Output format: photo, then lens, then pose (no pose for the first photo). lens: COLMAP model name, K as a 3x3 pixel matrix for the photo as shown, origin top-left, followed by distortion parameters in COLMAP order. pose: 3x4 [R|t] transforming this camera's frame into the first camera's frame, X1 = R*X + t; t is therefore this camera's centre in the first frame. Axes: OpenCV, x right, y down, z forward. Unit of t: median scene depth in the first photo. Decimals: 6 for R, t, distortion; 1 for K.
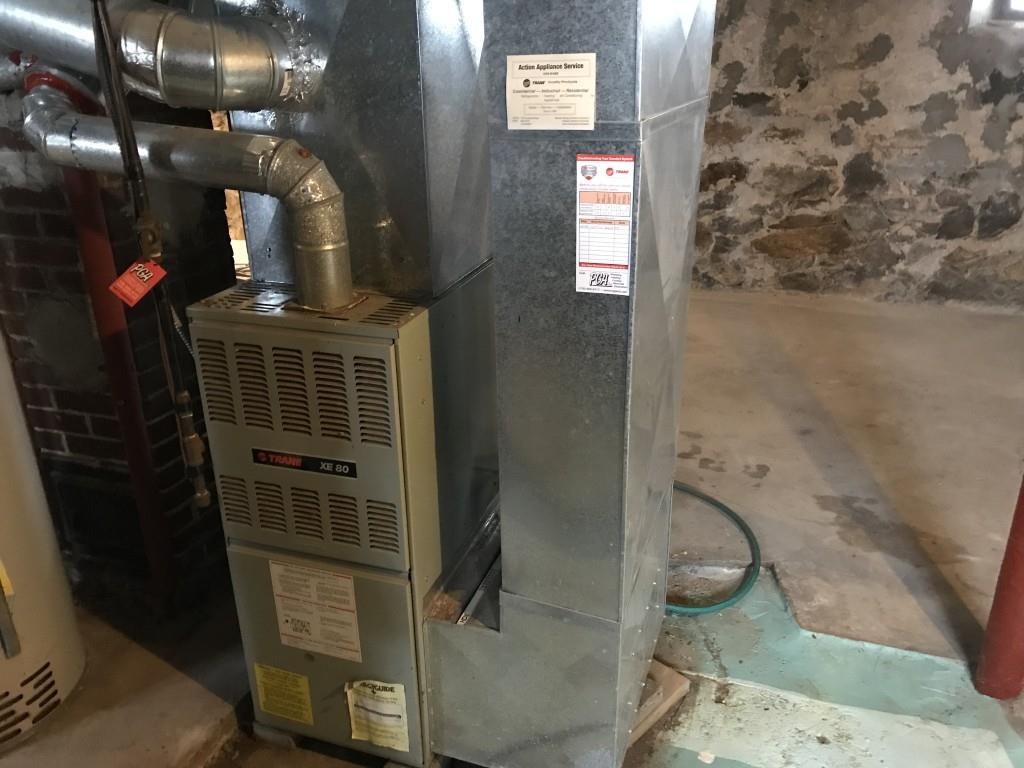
lens RADIAL K [[839.9, 0, 502.0], [0, 839.9, 384.2], [0, 0, 1]] dist [0.021448, -0.011129]
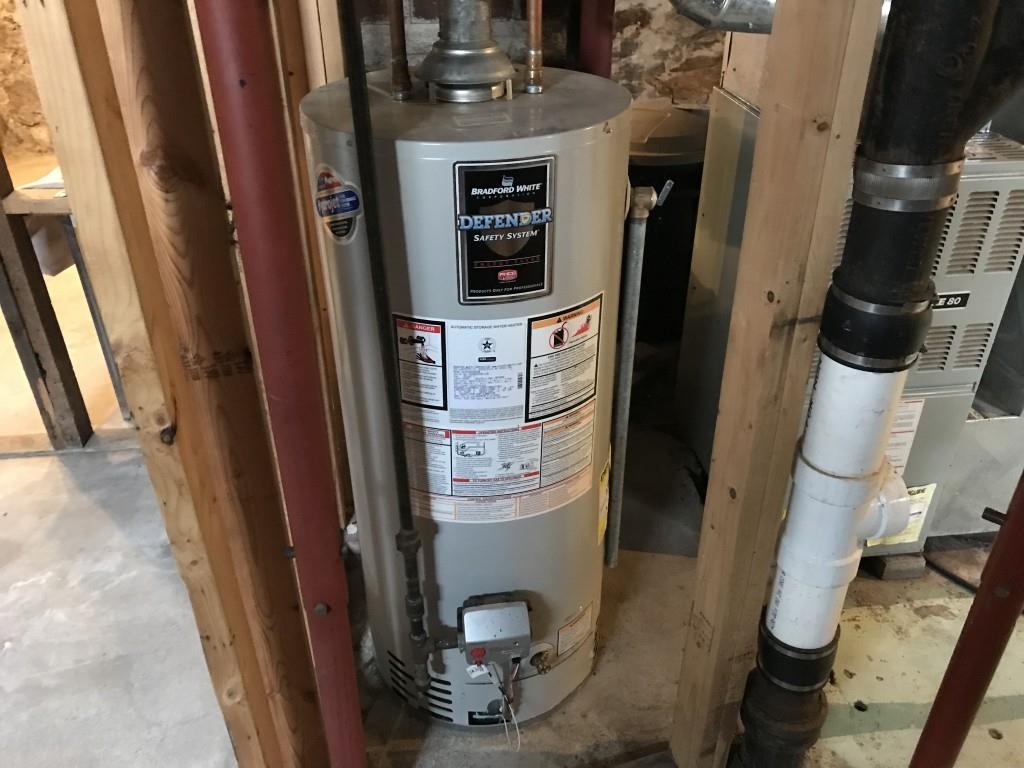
lens RADIAL K [[839.9, 0, 502.0], [0, 839.9, 384.2], [0, 0, 1]] dist [0.021448, -0.011129]
pose [[0.891728, -0.223069, 0.393778, -0.392042], [0.161349, 0.969614, 0.183888, -0.030958], [-0.422832, -0.100442, 0.900624, 0.080077]]
